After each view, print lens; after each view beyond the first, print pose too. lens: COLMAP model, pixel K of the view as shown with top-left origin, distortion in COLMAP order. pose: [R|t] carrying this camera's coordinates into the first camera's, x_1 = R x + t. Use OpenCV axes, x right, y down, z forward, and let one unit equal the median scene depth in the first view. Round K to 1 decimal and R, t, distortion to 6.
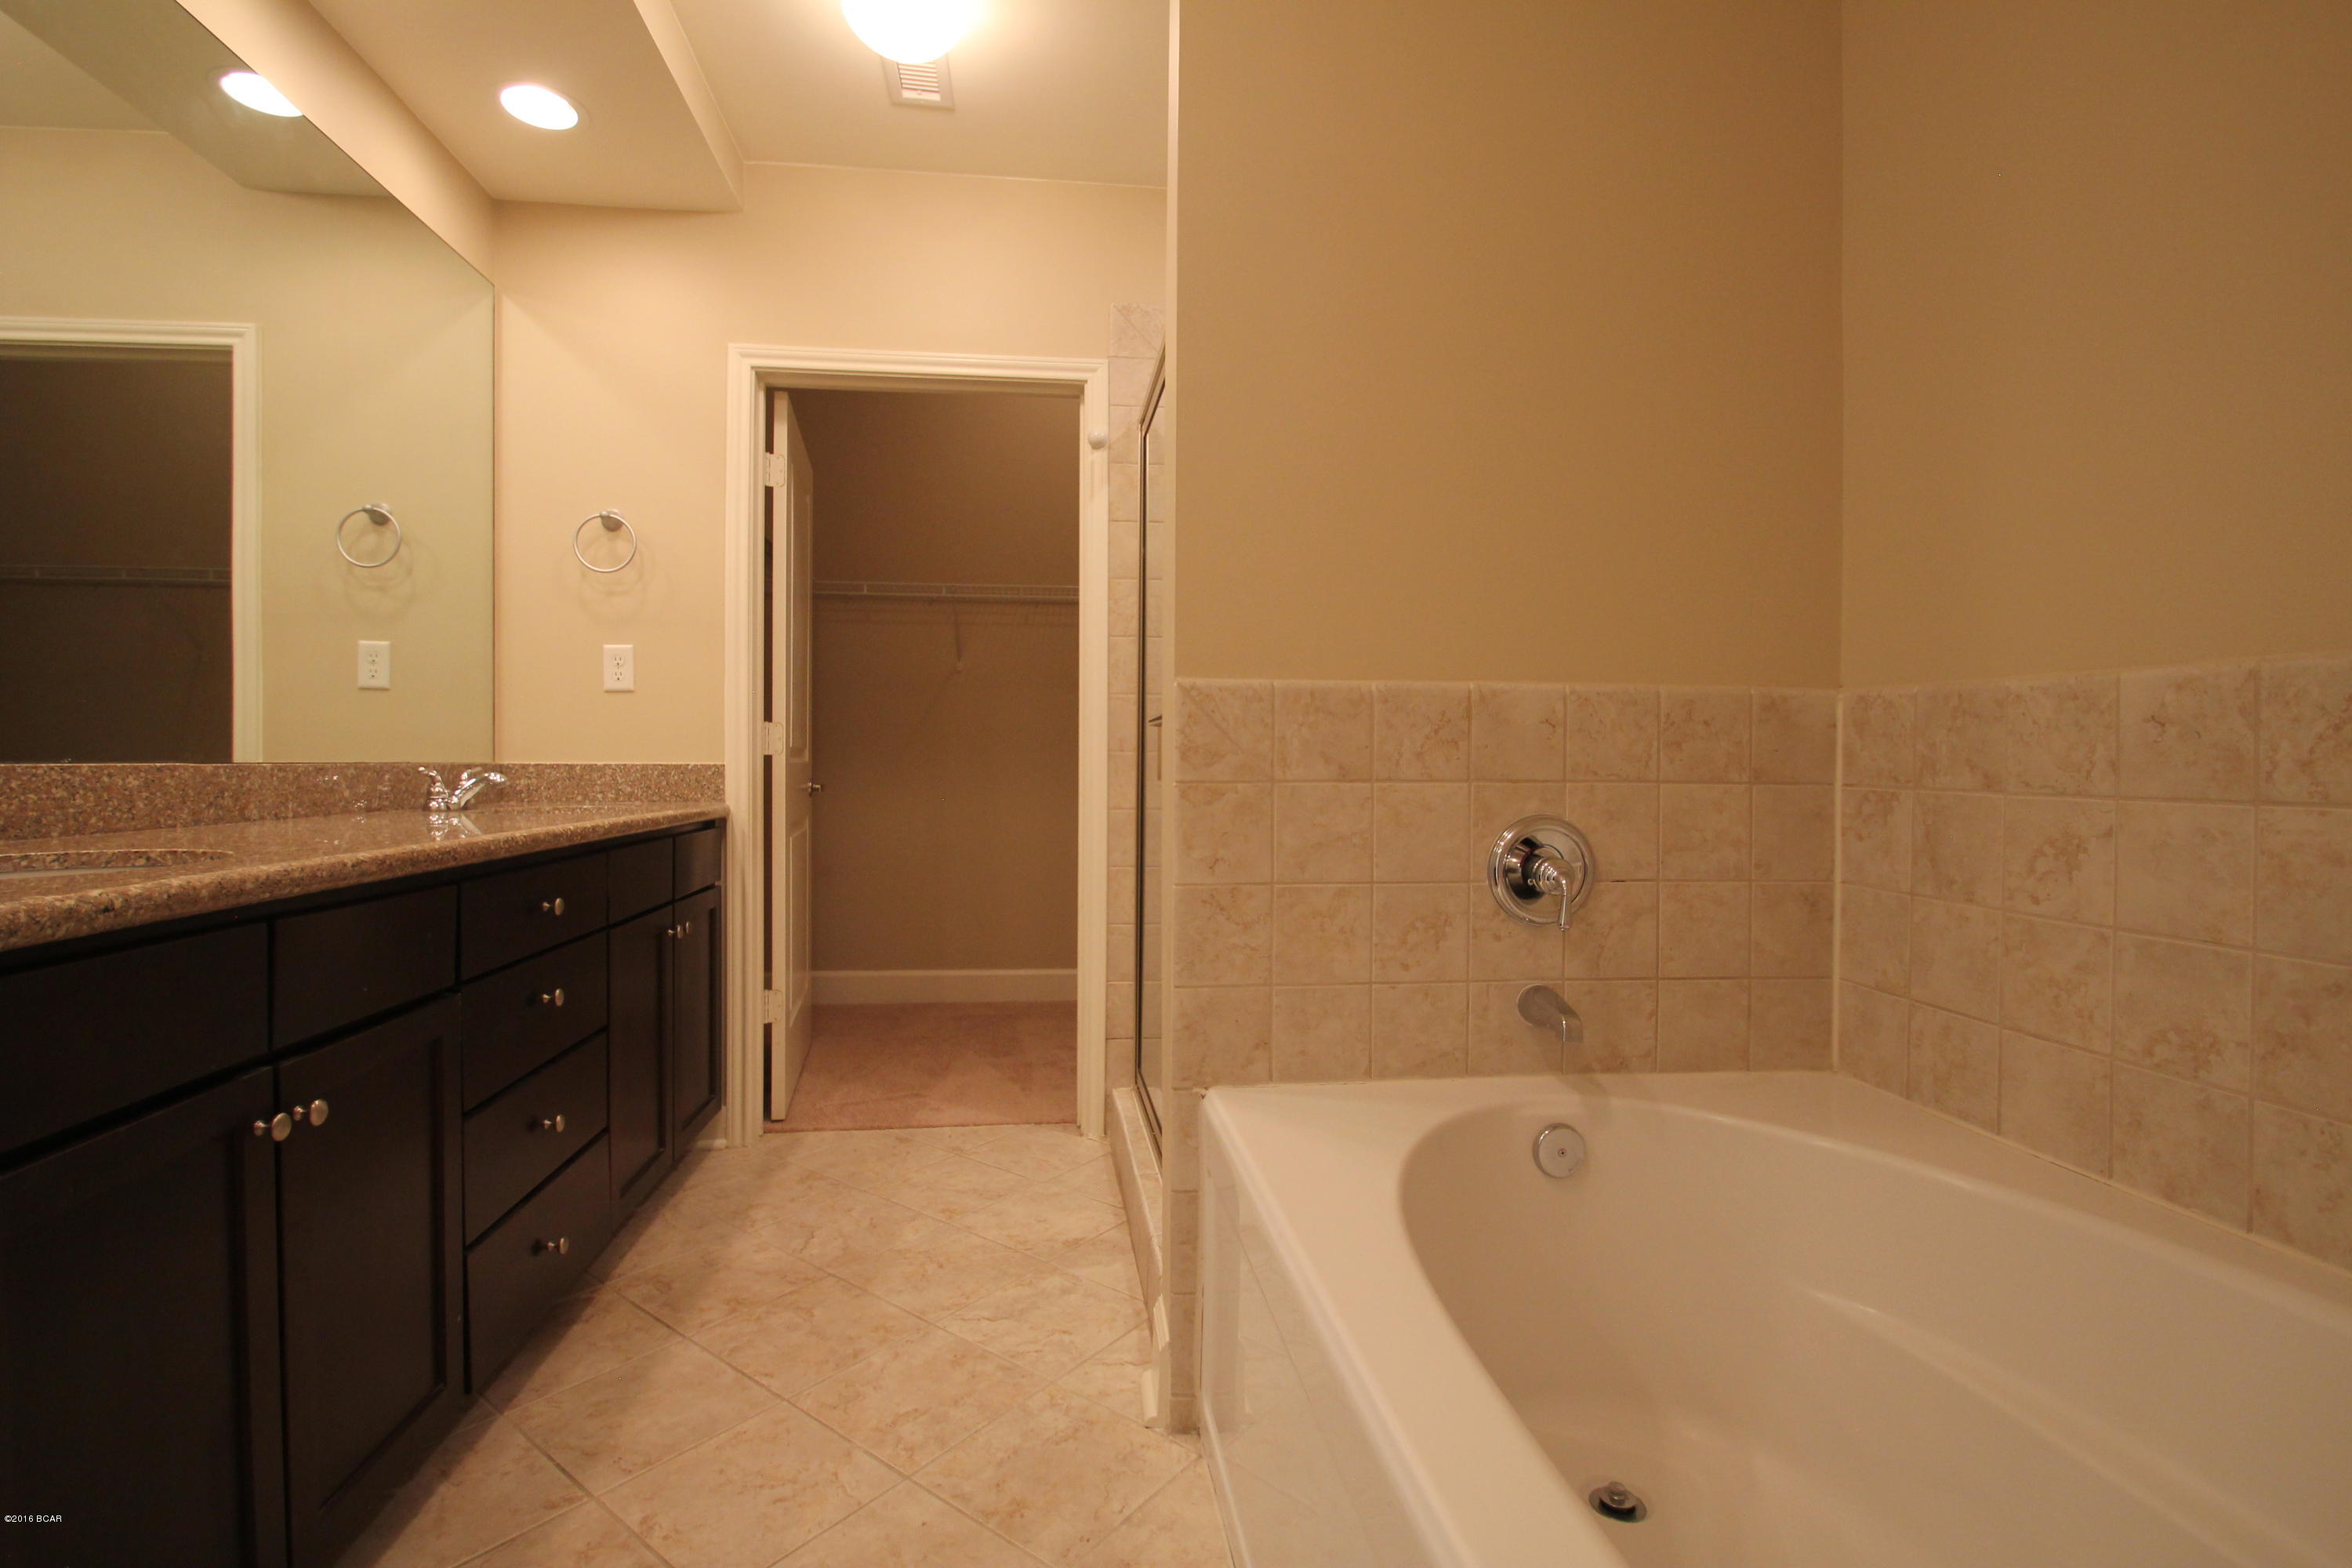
lens RADIAL K [[1093.2, 0, 1149.7], [0, 1093.2, 768.1], [0, 0, 1]] dist [0.009646, -0.012266]
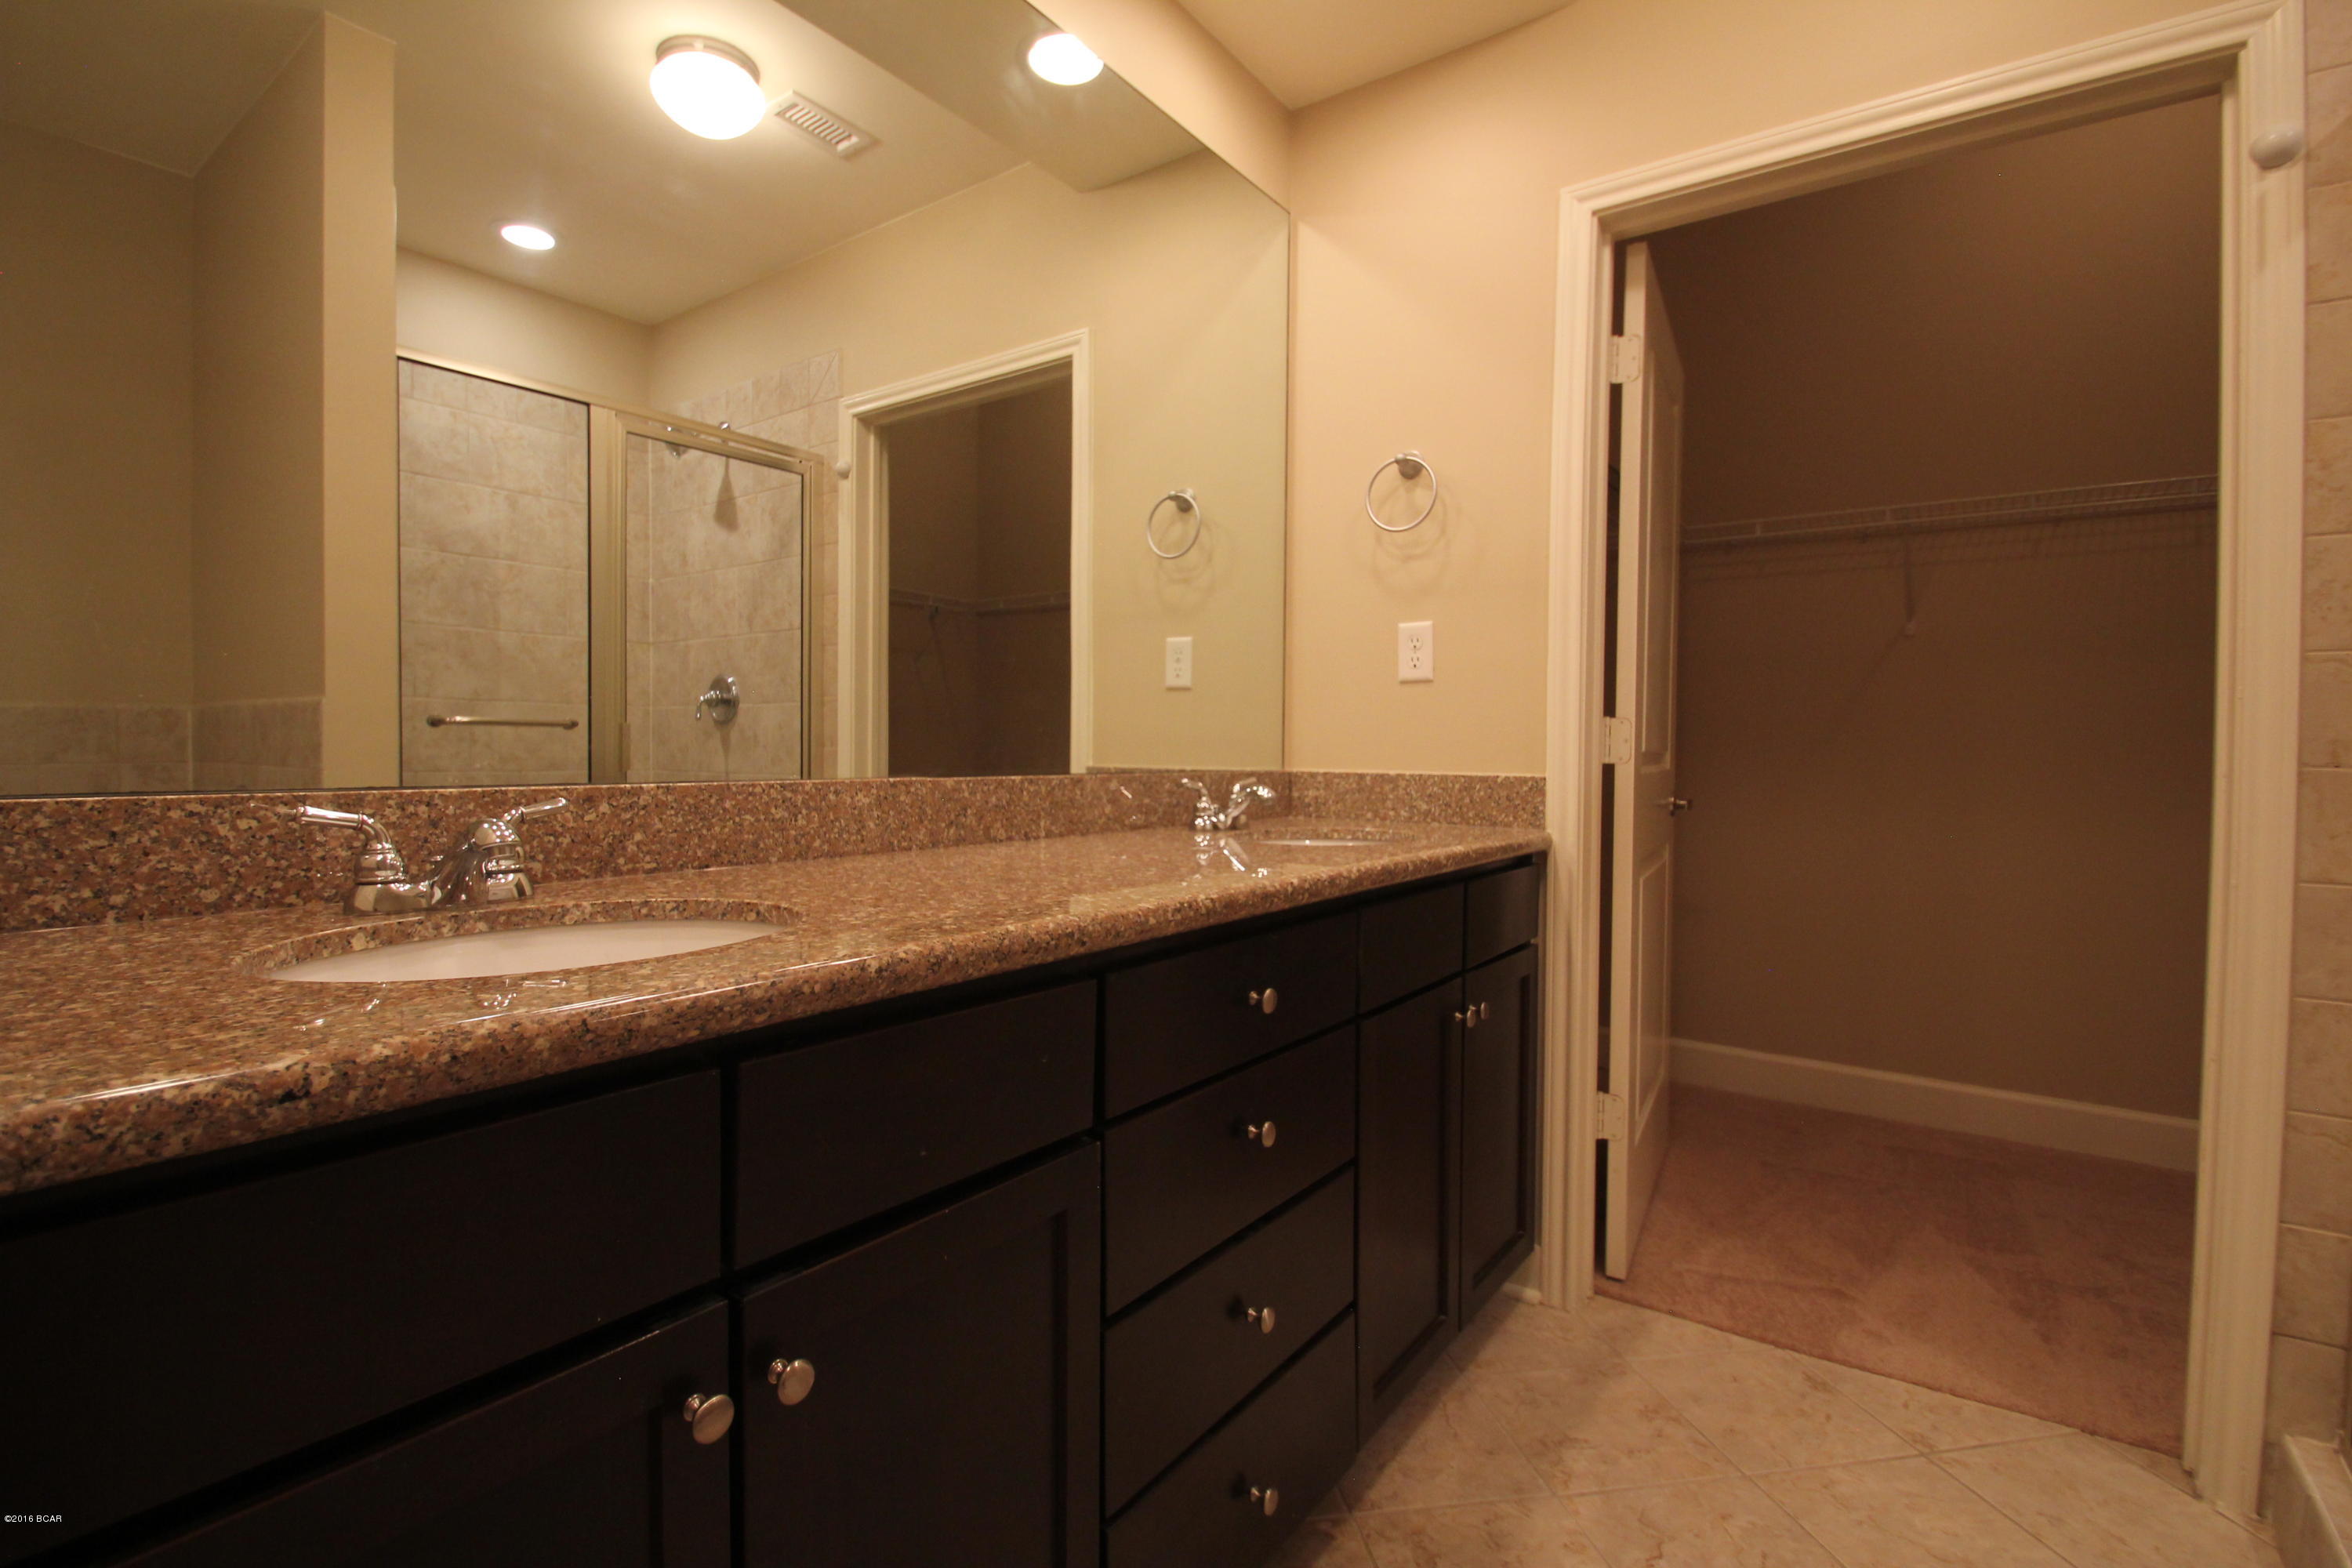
lens RADIAL K [[1093.2, 0, 1149.7], [0, 1093.2, 768.1], [0, 0, 1]] dist [0.009646, -0.012266]
pose [[0.732386, 0.016112, -0.680699, -0.090135], [-0.011090, 0.999870, 0.011736, -0.015489], [0.680799, -0.001046, 0.732469, 0.300005]]
